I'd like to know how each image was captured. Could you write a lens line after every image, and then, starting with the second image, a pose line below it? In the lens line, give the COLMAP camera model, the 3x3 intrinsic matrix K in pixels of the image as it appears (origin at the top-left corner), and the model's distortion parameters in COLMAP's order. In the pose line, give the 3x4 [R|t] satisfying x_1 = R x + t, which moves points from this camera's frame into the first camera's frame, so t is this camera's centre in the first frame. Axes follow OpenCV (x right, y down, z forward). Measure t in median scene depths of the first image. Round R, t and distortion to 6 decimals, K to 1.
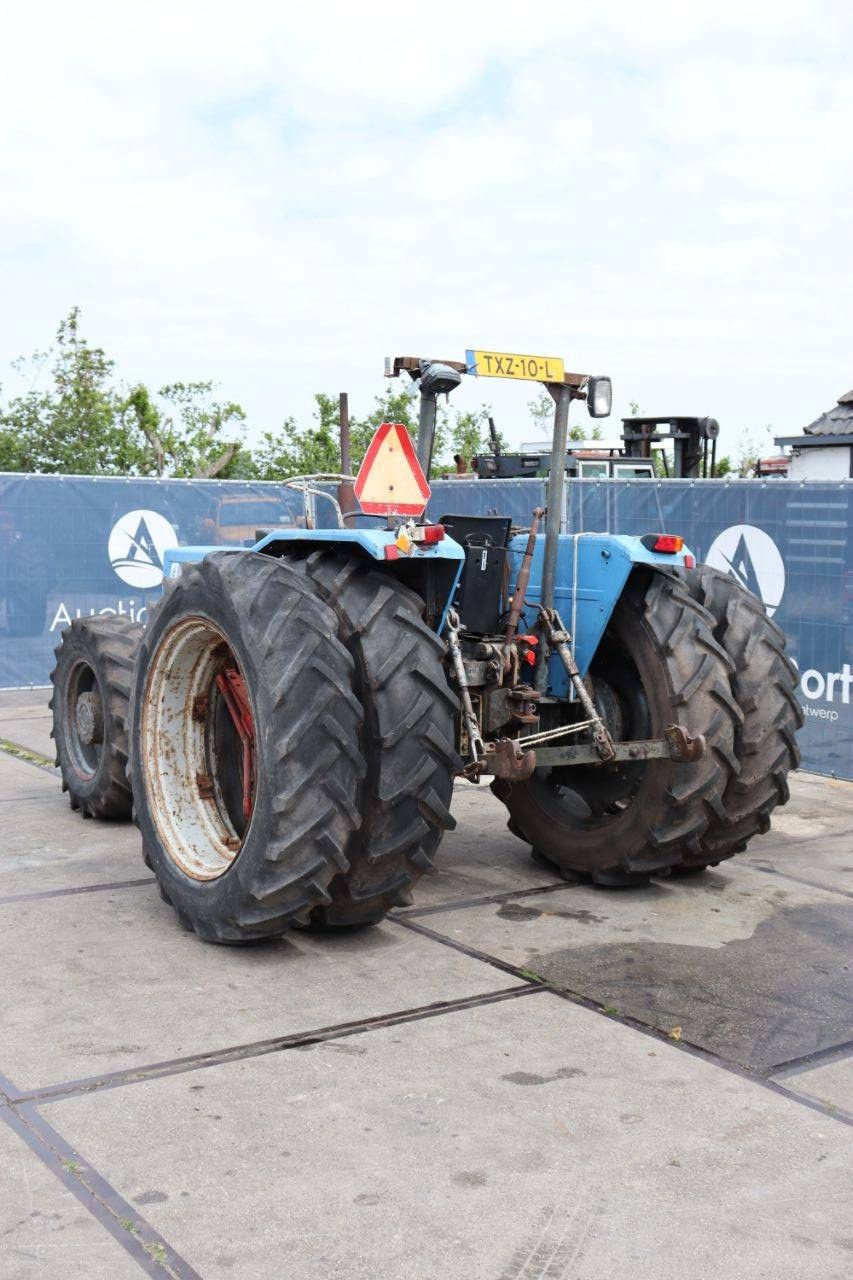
lens RADIAL K [[1415.9, 0, 426.5], [0, 1415.9, 640.0], [0, 0, 1]] dist [-0.052306, 0.002710]
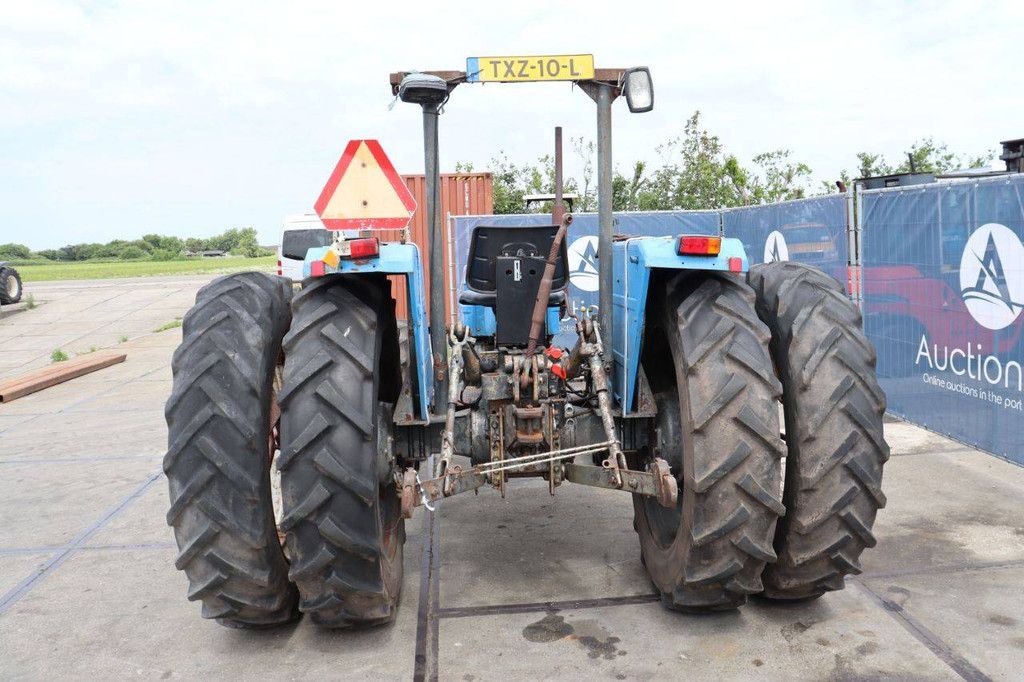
lens RADIAL K [[842.5, 0, 527.0], [0, 842.5, 332.7], [0, 0, 1]] dist [-0.178529, 0.174216]
pose [[0.860874, 0.005912, -0.508784, 0.338873], [0.004390, 0.999809, 0.019045, -0.024060], [0.508799, -0.018629, 0.860684, 0.497197]]
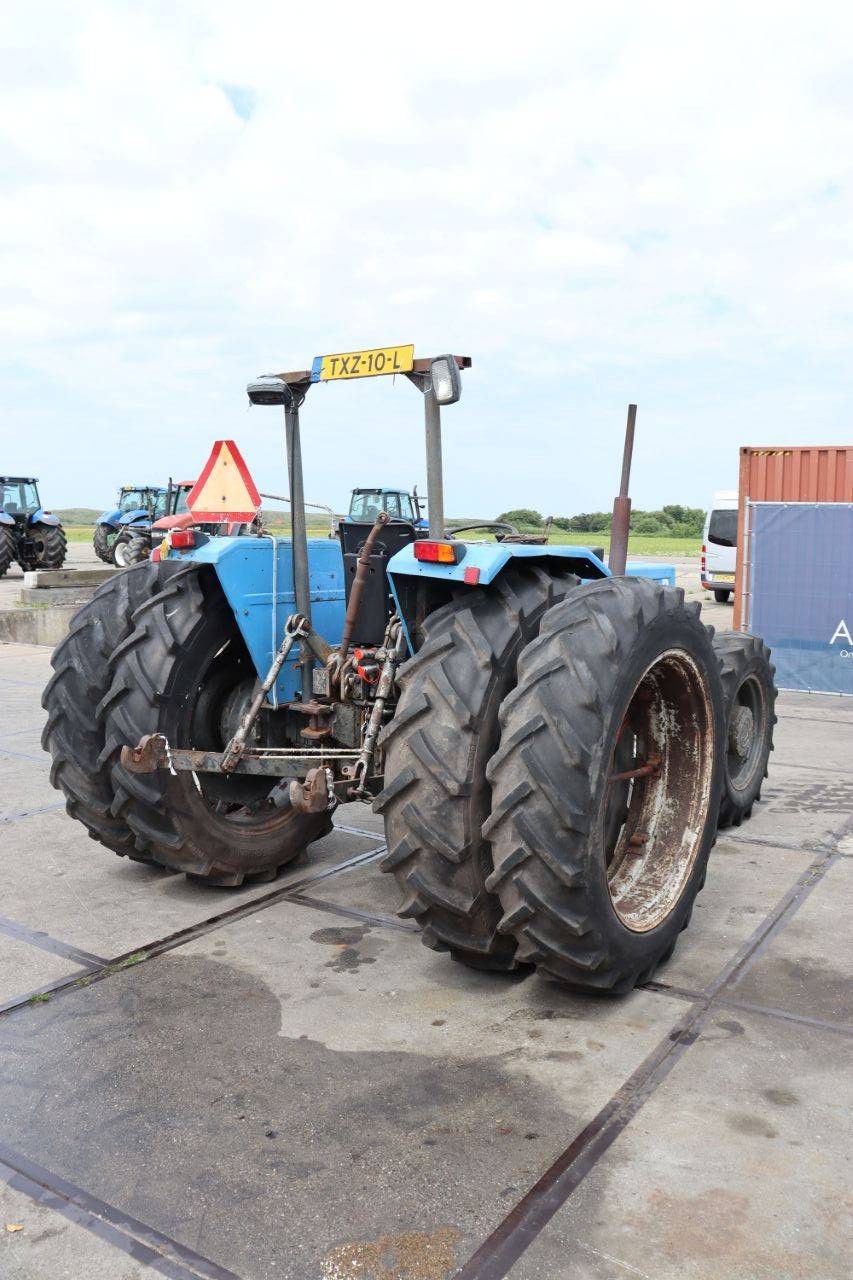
lens RADIAL K [[1053.1, 0, 412.5], [0, 1053.1, 635.5], [0, 0, 1]] dist [-0.178529, 0.174216]
pose [[0.350204, 0.076191, -0.933570, 0.718435], [-0.084191, 0.995212, 0.049640, -0.048741], [0.932882, 0.061214, 0.354942, 0.774187]]
